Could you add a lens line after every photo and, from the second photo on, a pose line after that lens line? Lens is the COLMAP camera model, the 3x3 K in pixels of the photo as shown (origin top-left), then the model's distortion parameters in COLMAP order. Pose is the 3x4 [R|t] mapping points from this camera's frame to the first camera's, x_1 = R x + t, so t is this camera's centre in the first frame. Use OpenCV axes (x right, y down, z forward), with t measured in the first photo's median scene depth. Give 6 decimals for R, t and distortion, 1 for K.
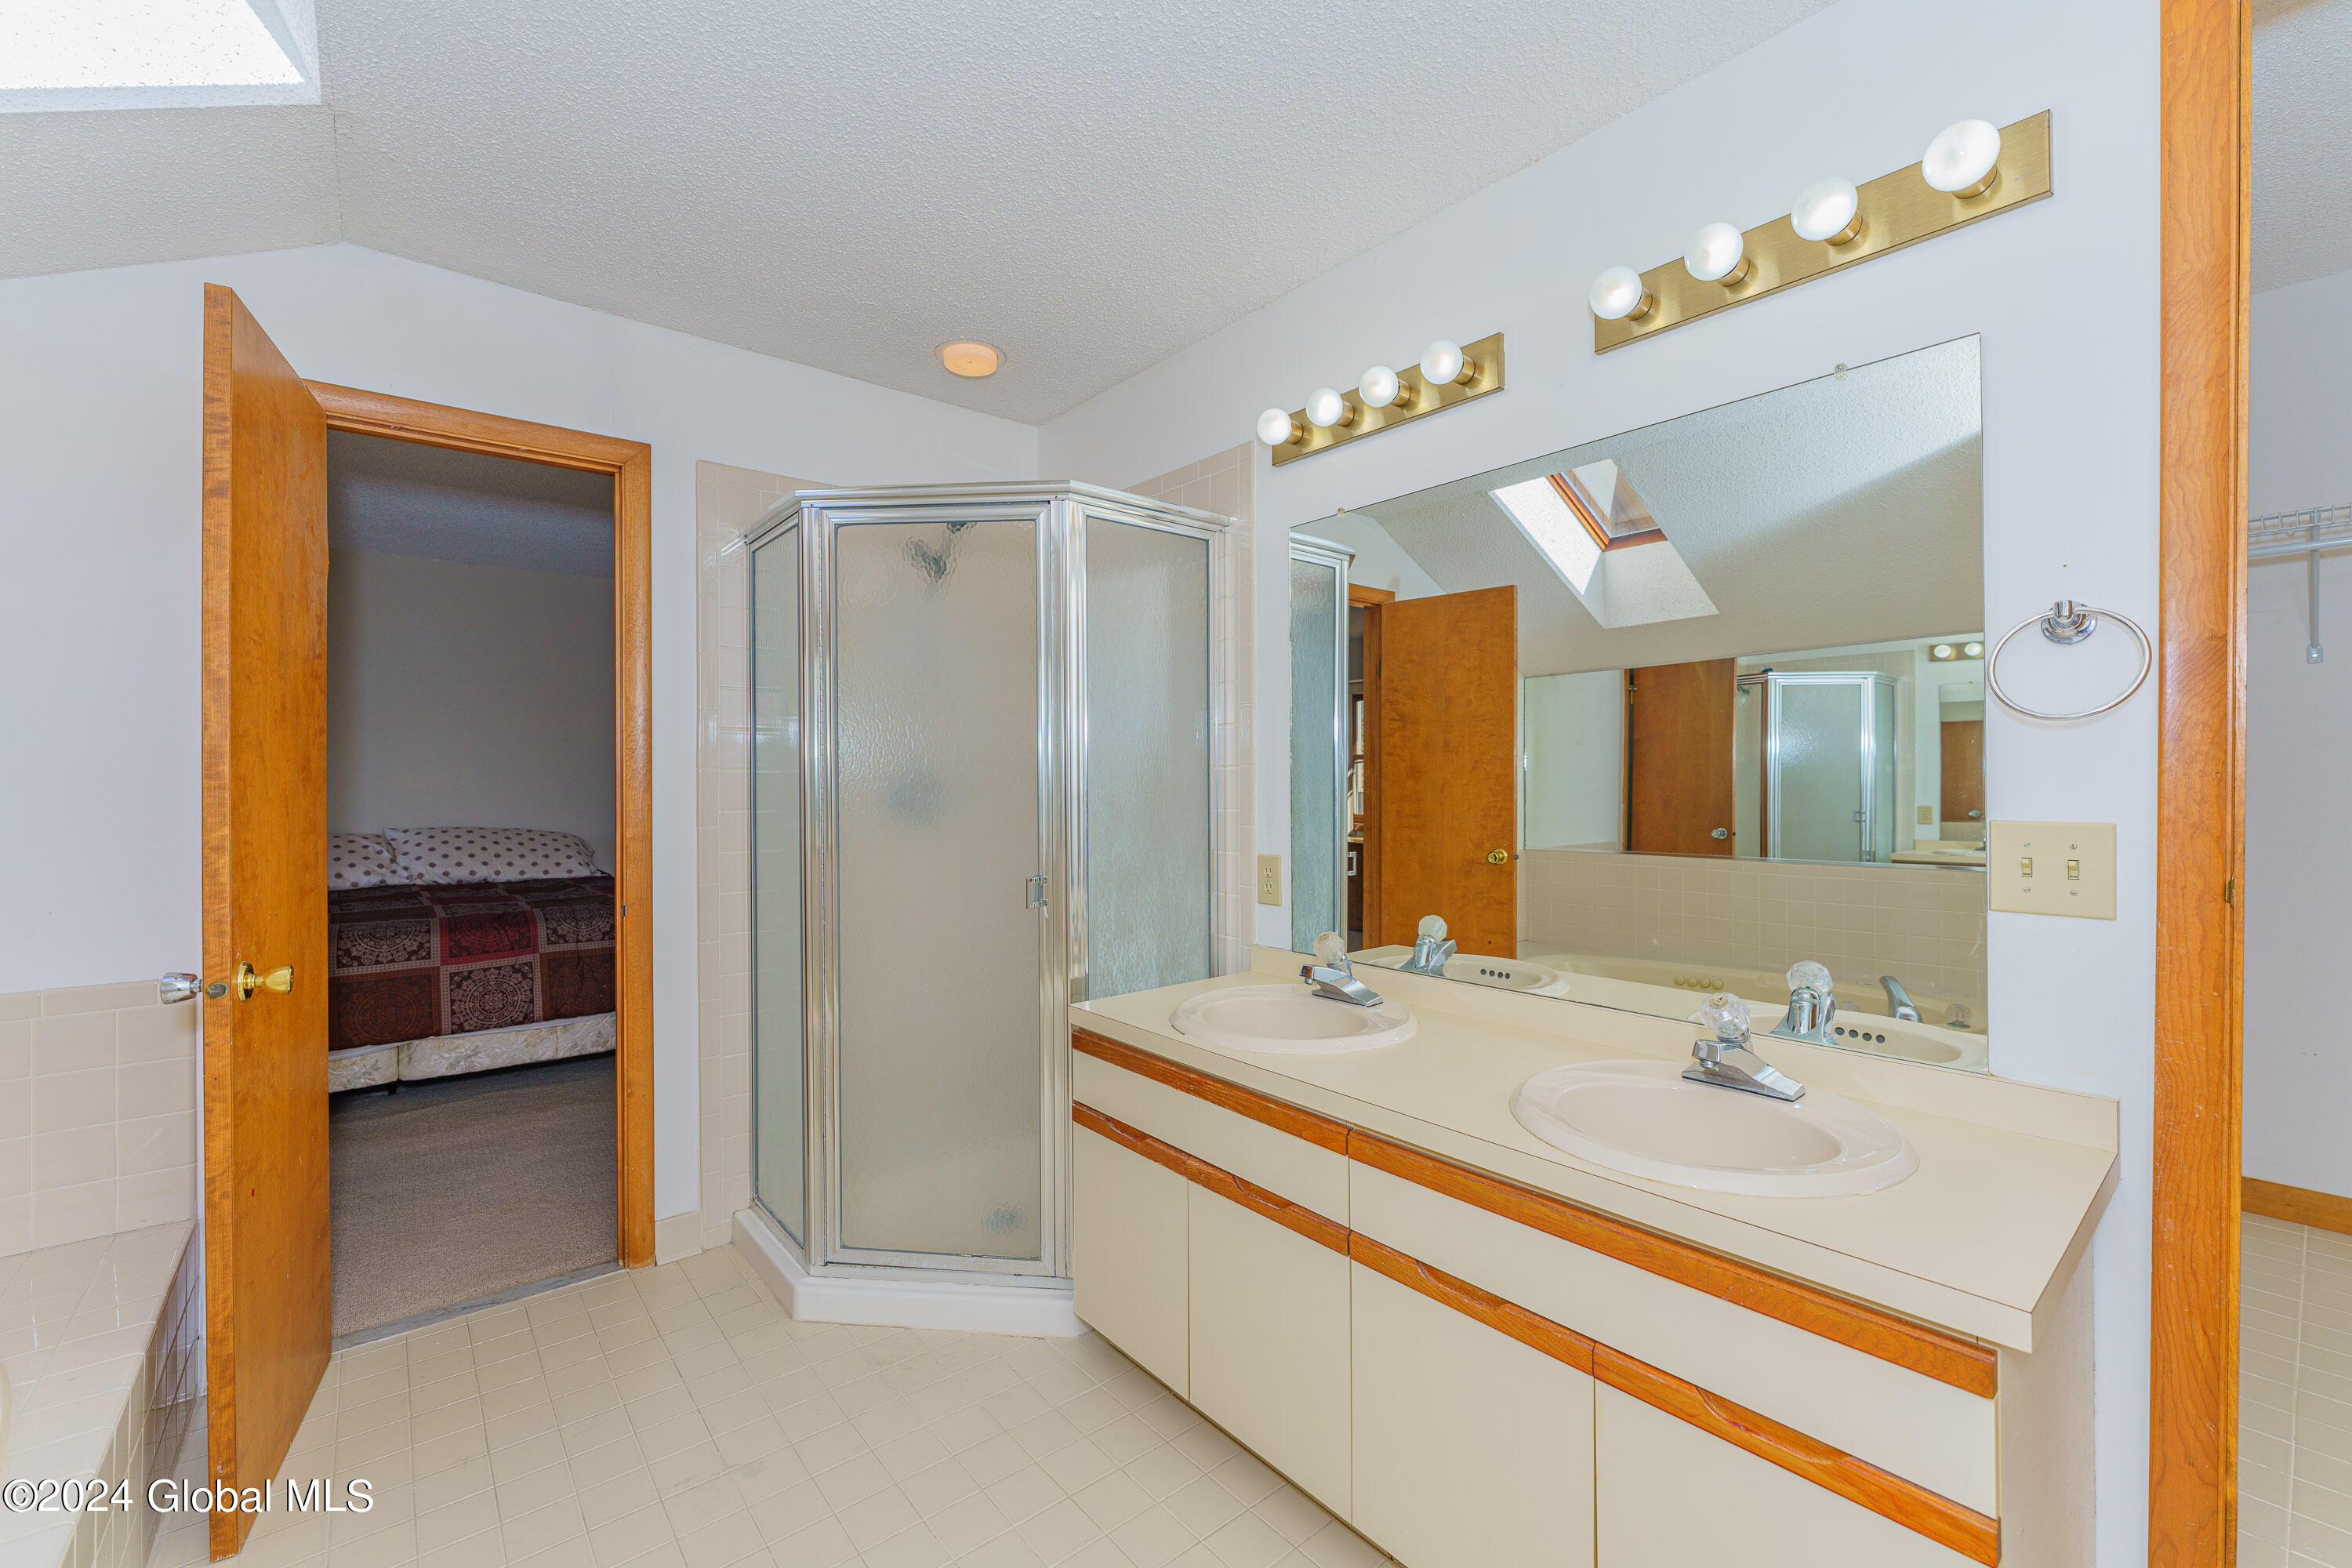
lens RADIAL K [[965.9, 0, 1188.2], [0, 965.9, 791.1], [0, 0, 1]] dist [-0.002777, -0.000808]
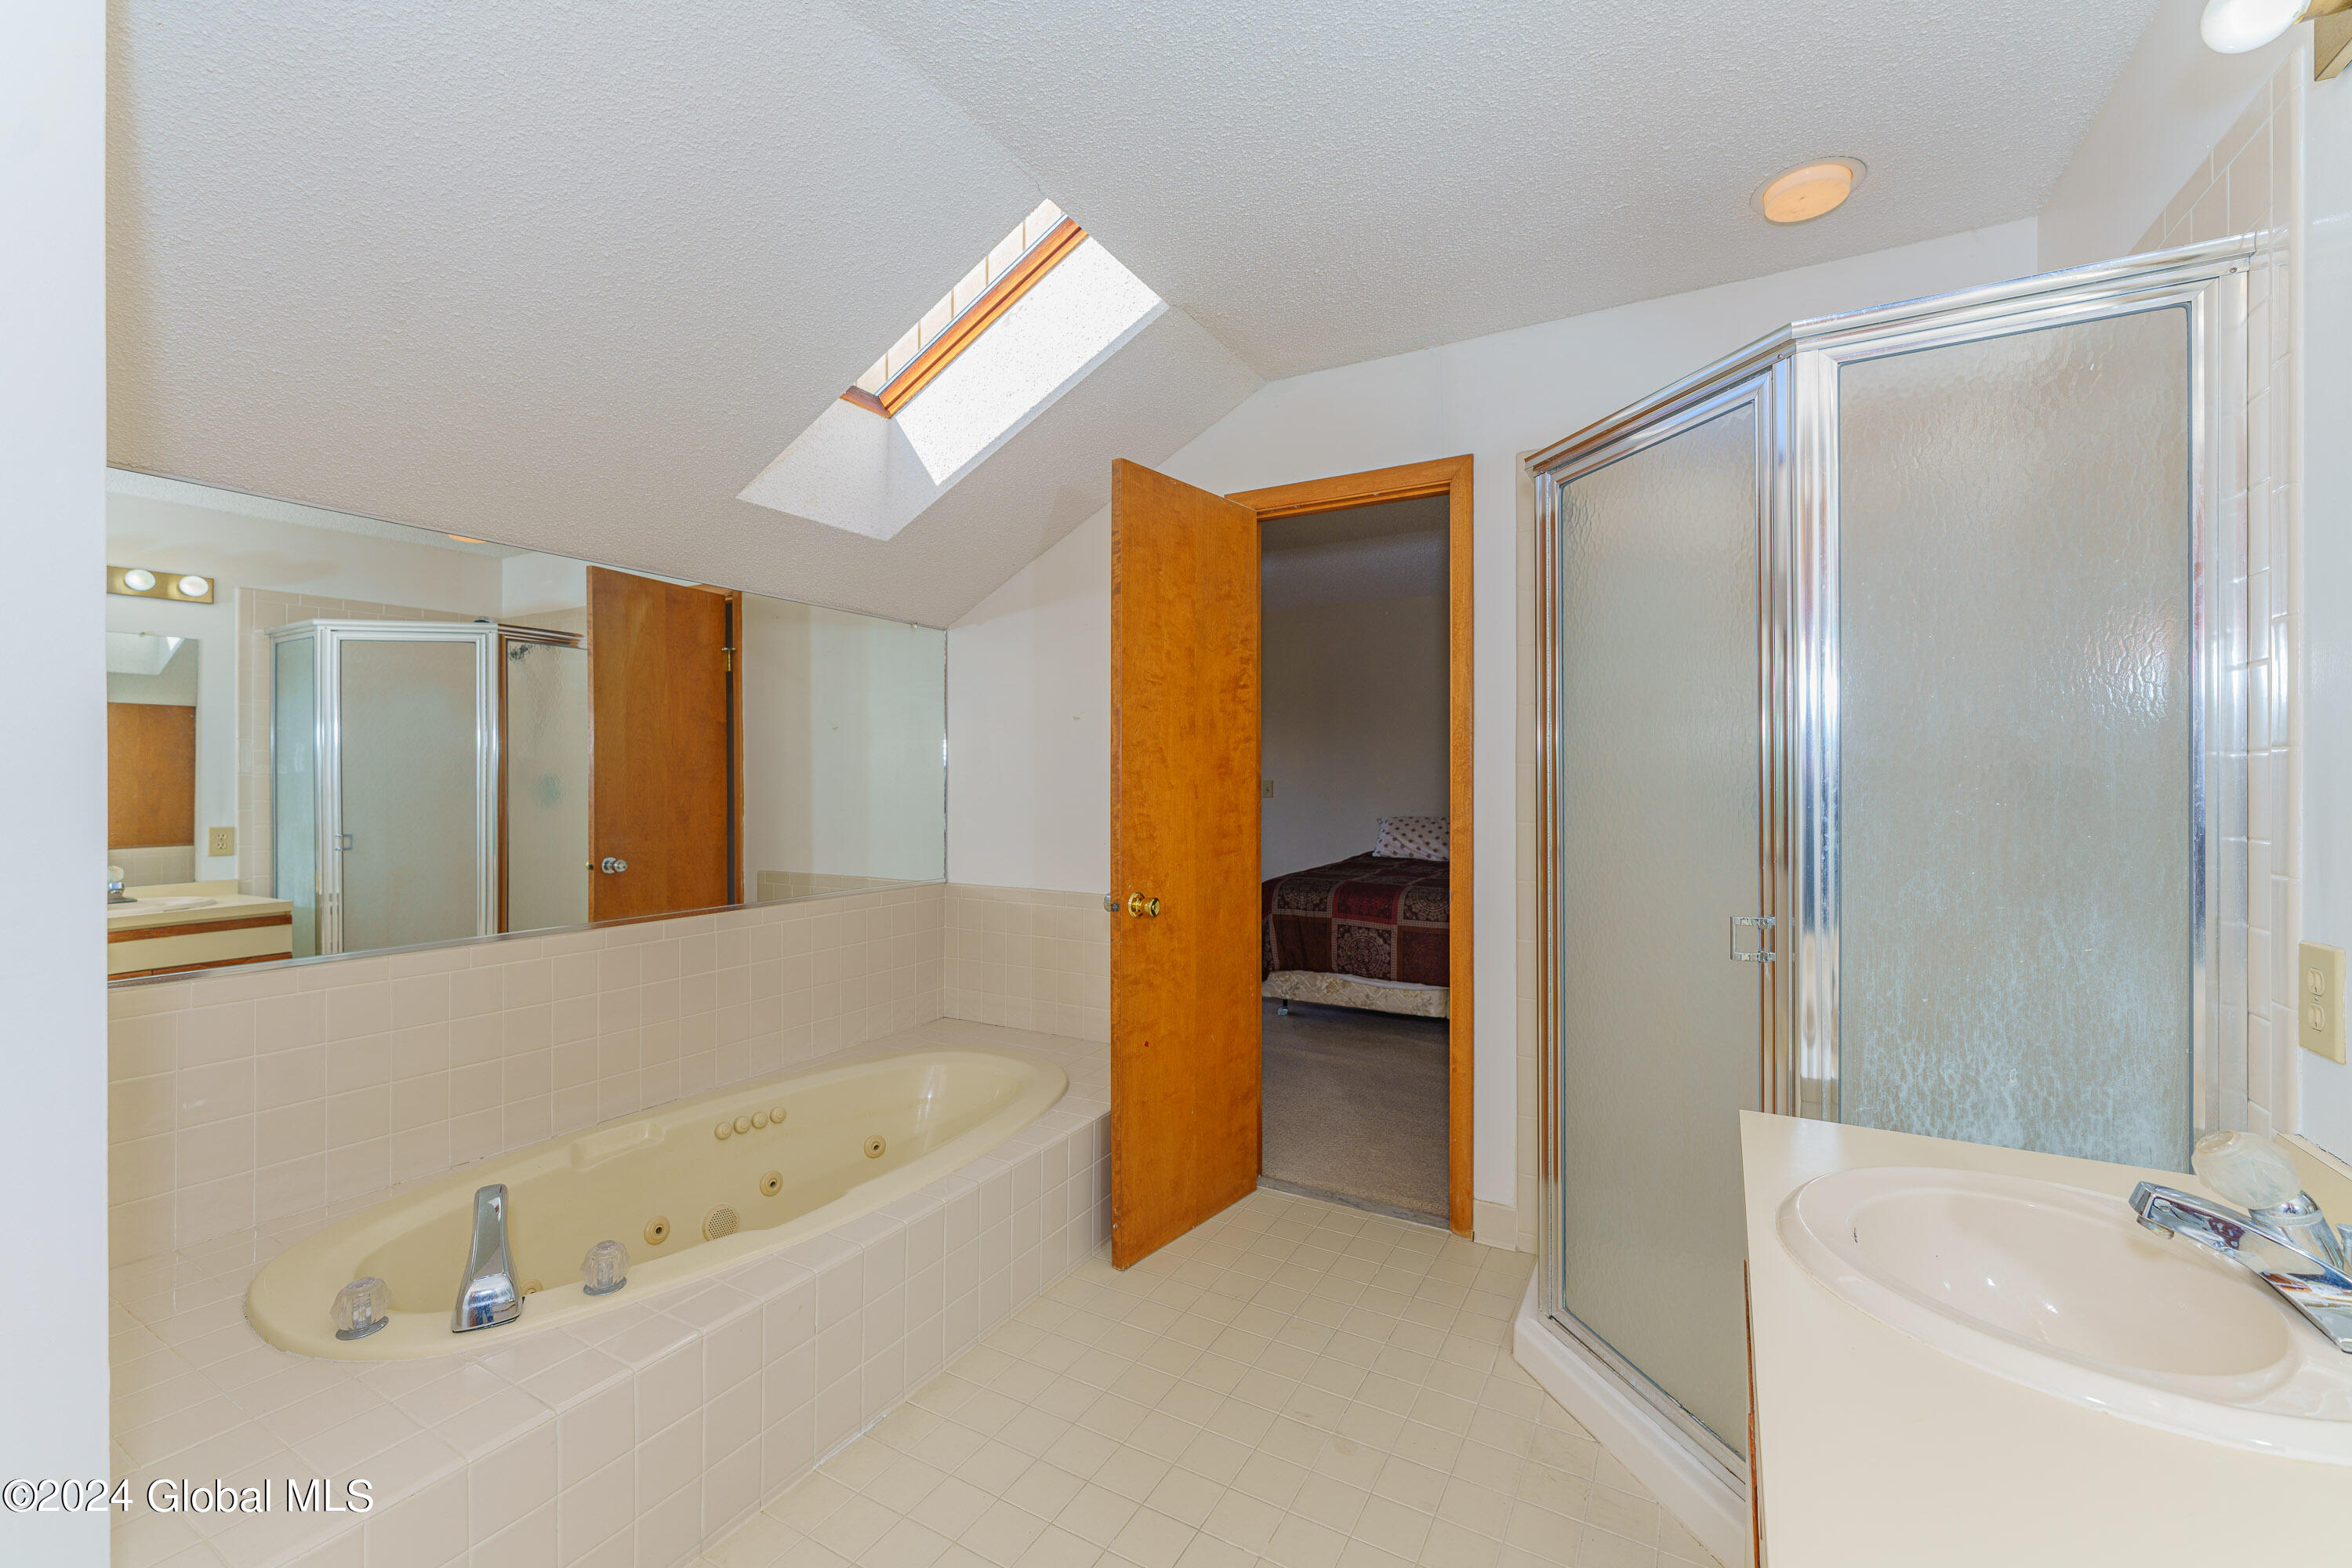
lens RADIAL K [[965.9, 0, 1177.6], [0, 965.9, 779.5], [0, 0, 1]] dist [-0.002777, -0.000808]
pose [[0.348820, 0.008150, -0.937154, 0.325196], [-0.014011, 0.999896, 0.003481, -0.005408], [0.937085, 0.011916, 0.348898, 0.349598]]
